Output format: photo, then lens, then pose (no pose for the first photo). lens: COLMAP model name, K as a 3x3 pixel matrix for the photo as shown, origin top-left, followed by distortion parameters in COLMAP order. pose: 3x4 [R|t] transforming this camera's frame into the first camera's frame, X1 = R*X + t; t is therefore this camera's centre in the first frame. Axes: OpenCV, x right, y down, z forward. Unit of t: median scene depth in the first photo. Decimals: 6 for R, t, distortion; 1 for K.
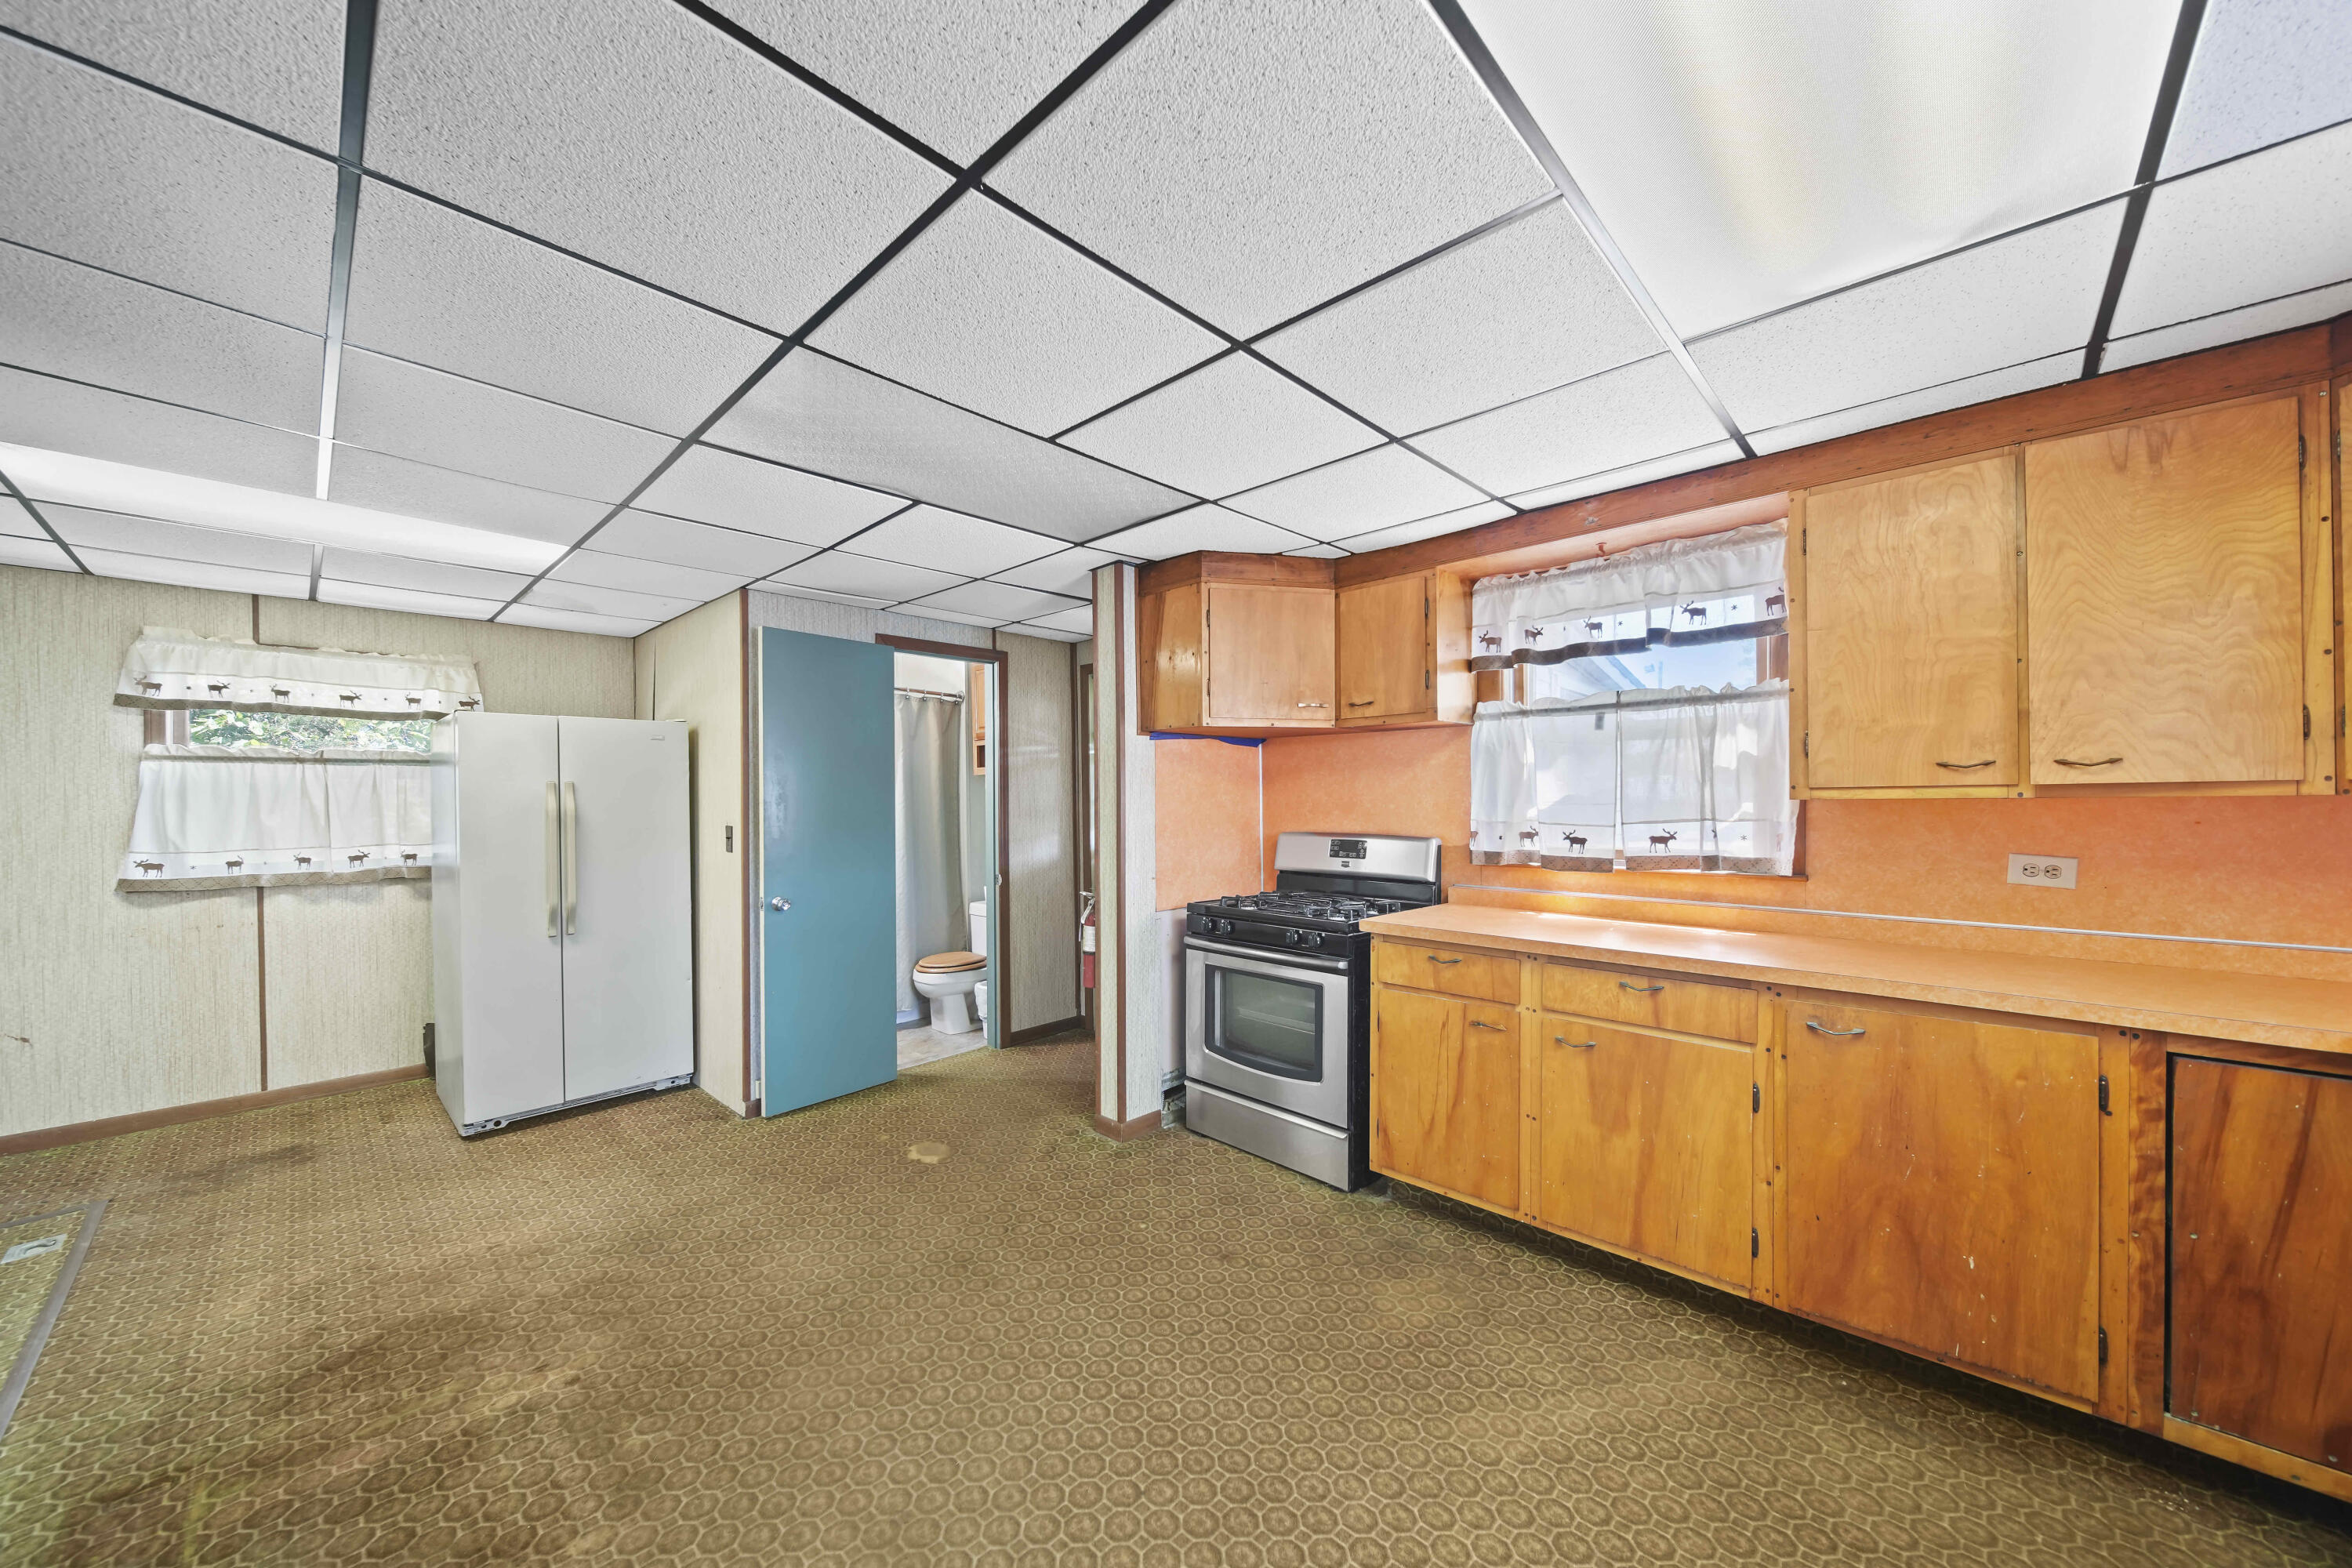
lens RADIAL K [[833.0, 0, 1167.8], [0, 833.0, 802.2], [0, 0, 1]] dist [-0.000913, -0.000230]
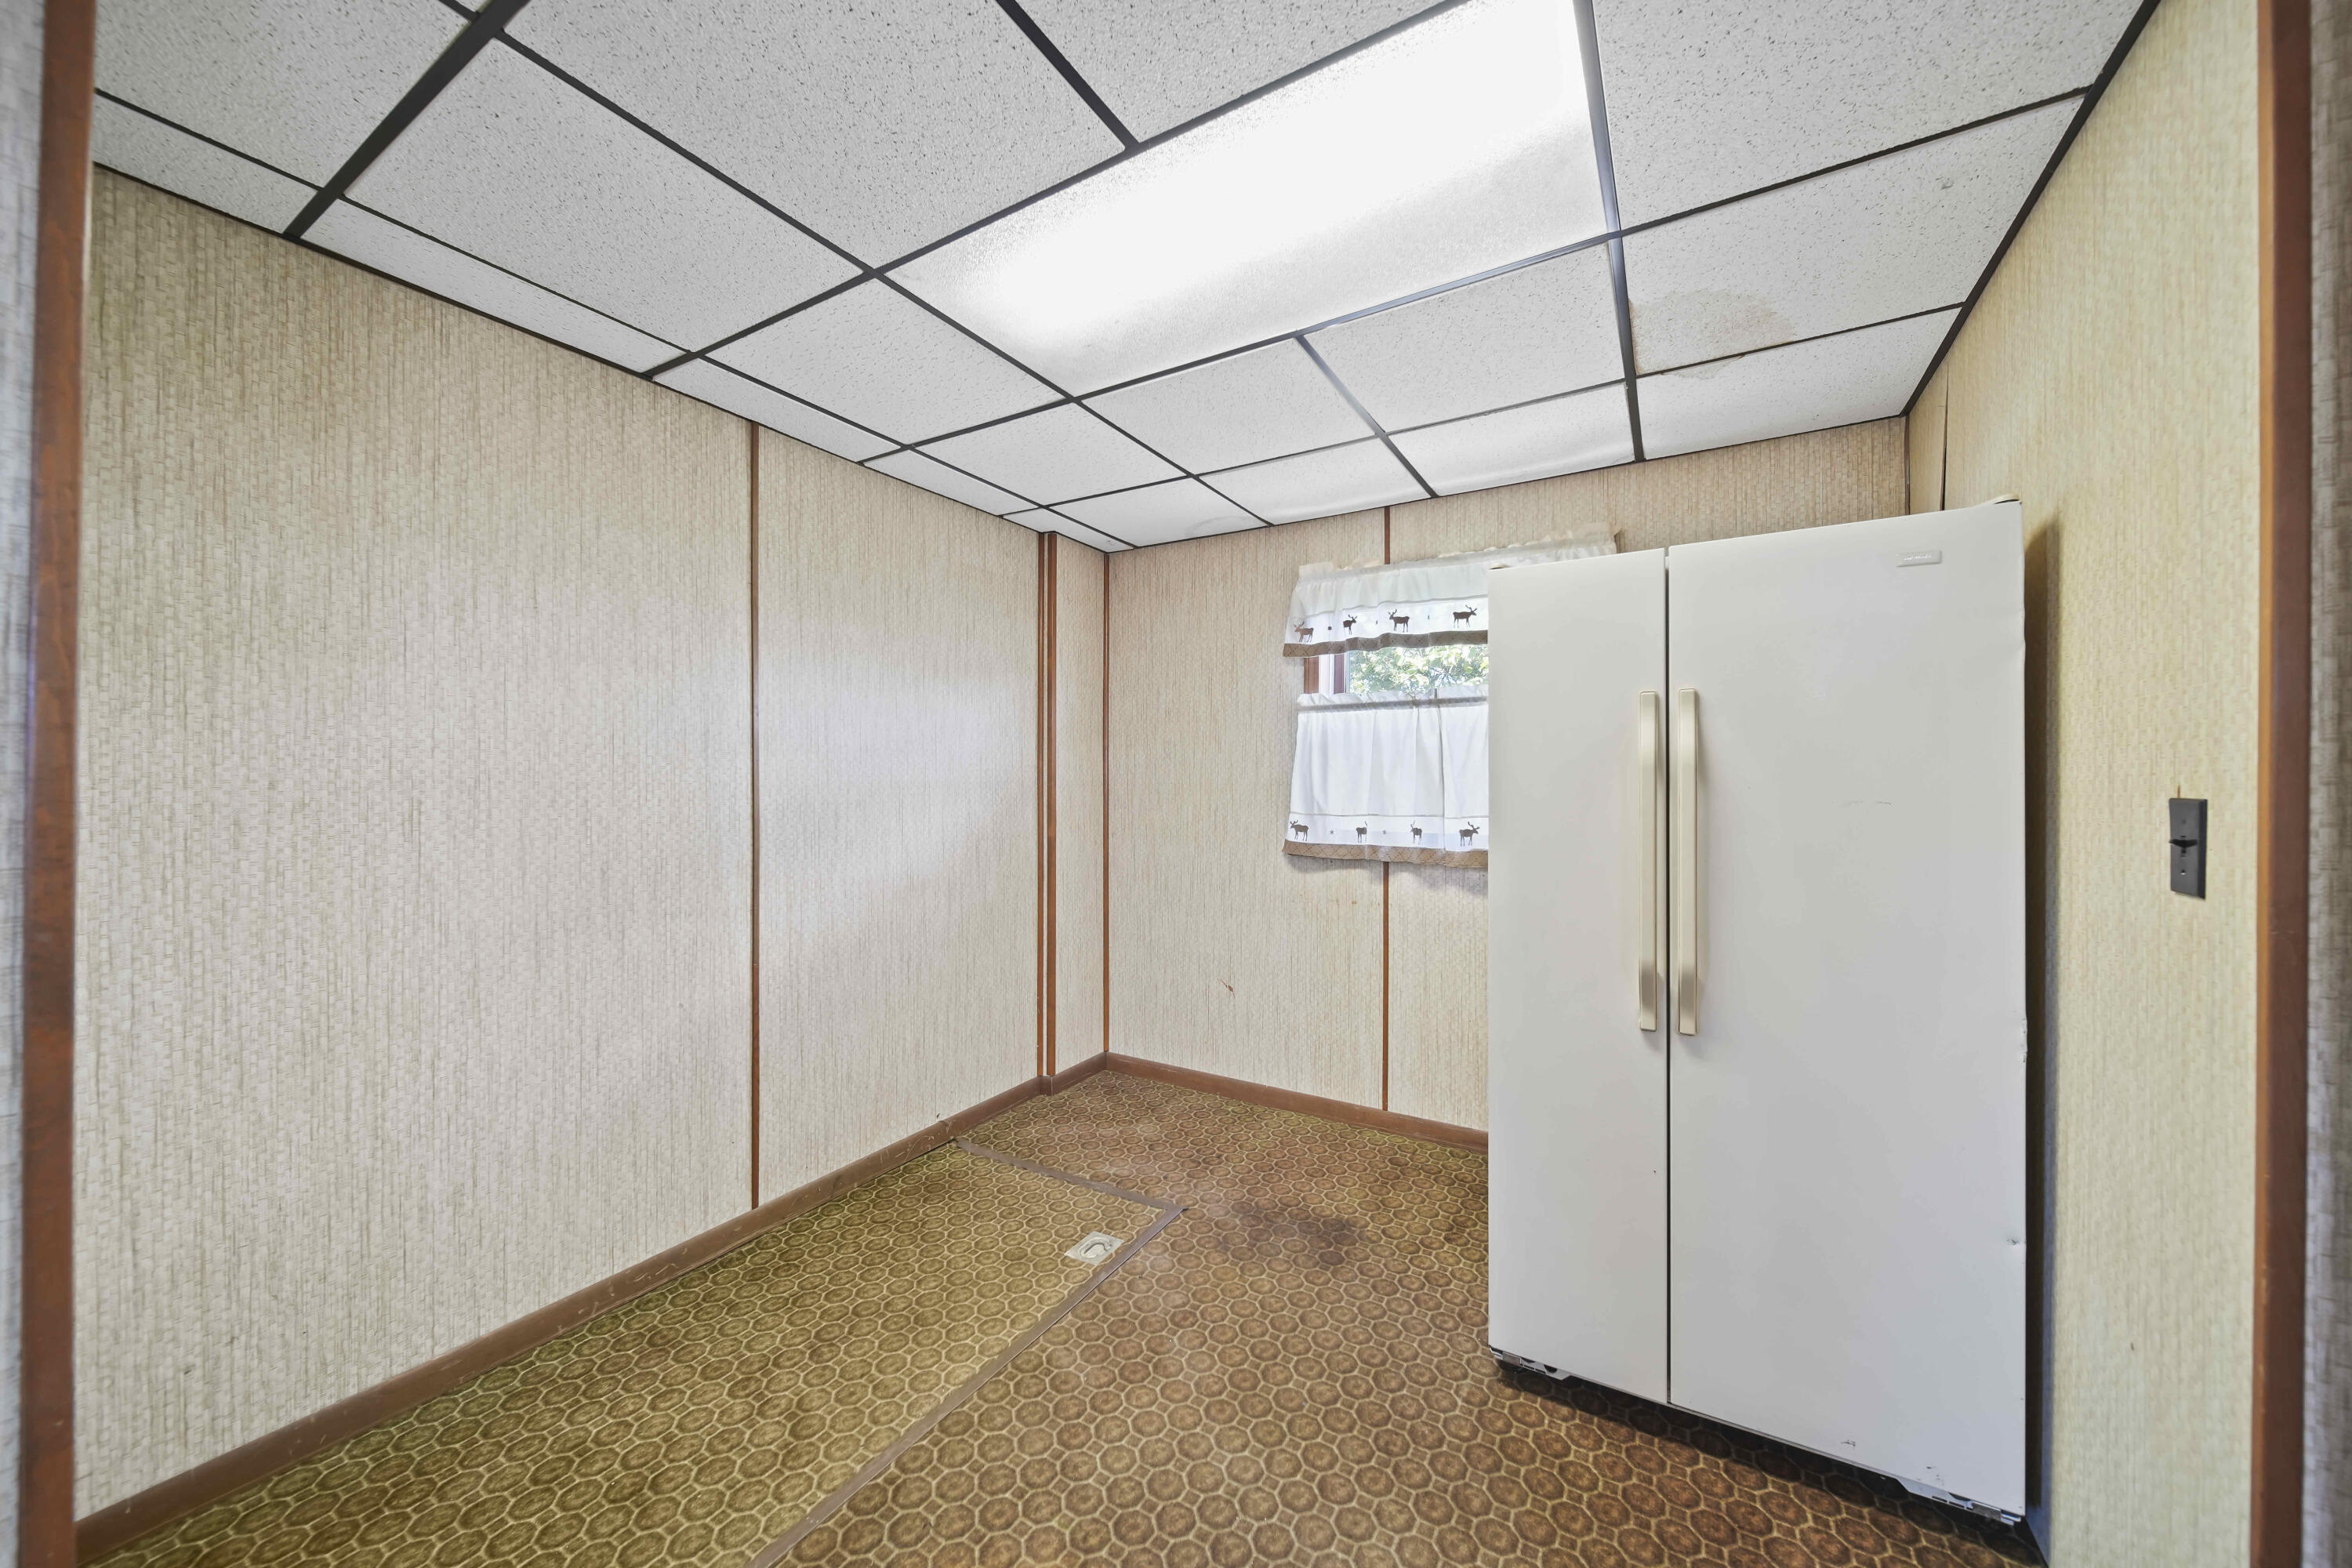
lens RADIAL K [[833.0, 0, 1170.0], [0, 833.0, 784.5], [0, 0, 1]] dist [-0.000913, -0.000230]
pose [[0.212401, 0.005748, -0.977166, -0.355977], [-0.007622, 0.999962, 0.004226, 0.026473], [0.977153, 0.006551, 0.212436, 0.660756]]
